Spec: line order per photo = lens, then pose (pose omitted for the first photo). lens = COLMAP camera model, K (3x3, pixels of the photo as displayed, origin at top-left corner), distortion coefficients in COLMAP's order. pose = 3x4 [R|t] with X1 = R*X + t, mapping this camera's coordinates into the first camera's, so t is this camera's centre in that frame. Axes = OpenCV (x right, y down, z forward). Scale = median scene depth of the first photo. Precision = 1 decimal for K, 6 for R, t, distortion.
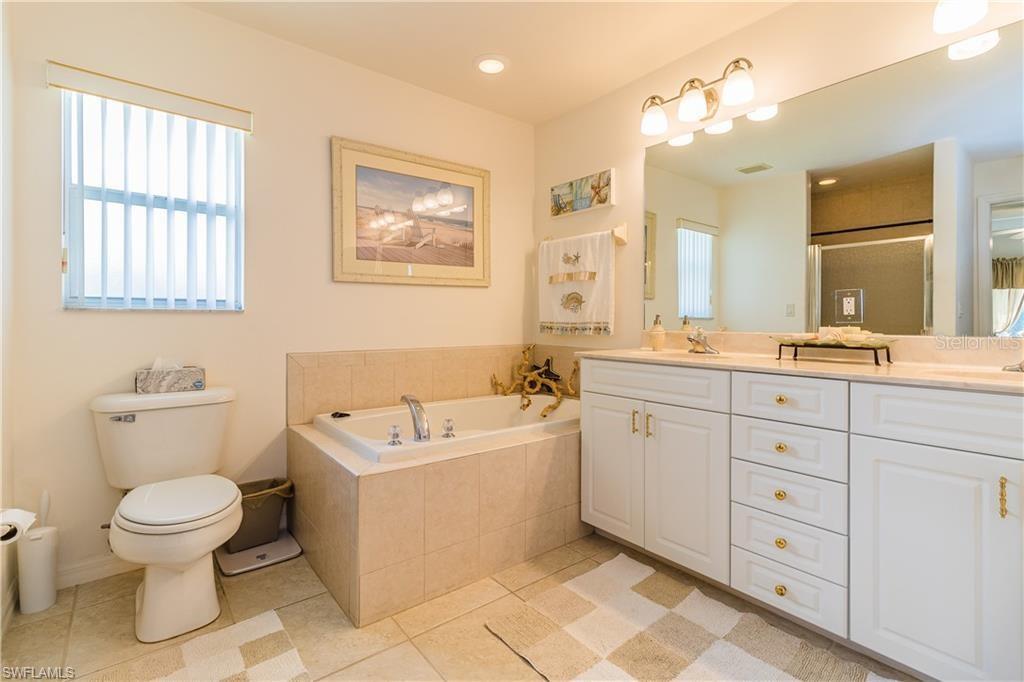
lens RADIAL K [[474.5, 0, 511.3], [0, 474.5, 315.0], [0, 0, 1]] dist [-0.000497, -0.000191]
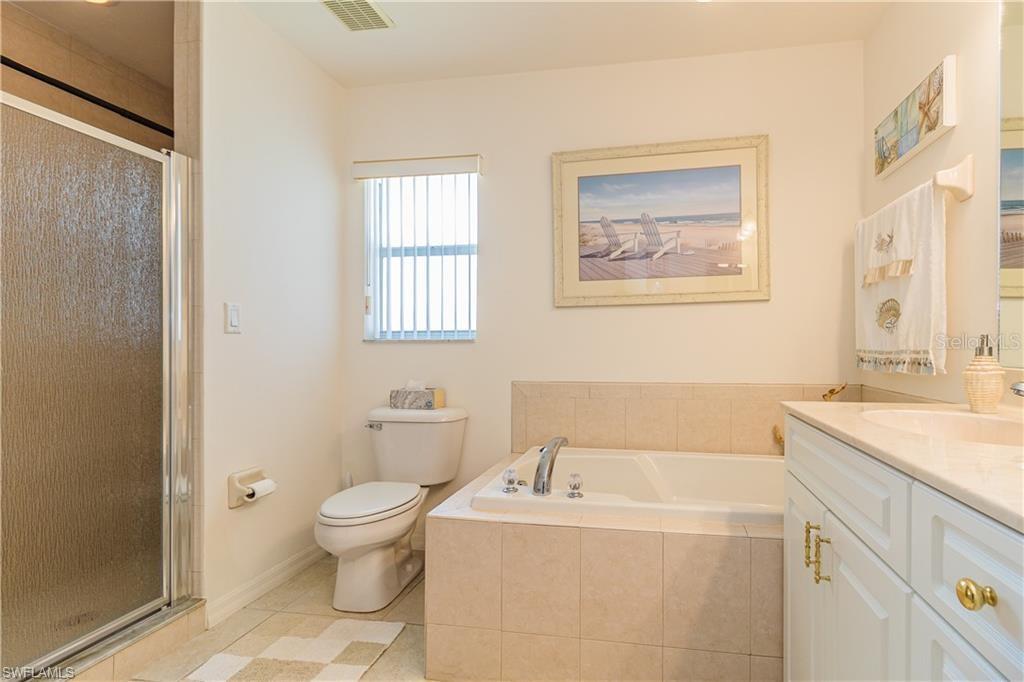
lens RADIAL K [[506.1, 0, 563.2], [0, 506.1, 342.4], [0, 0, 1]] dist [0.002727, 0.000479]
pose [[0.665528, -0.010672, -0.746297, 0.359059], [0.012881, 0.999913, -0.002812, 0.002181], [0.746262, -0.007742, 0.665607, 0.317961]]
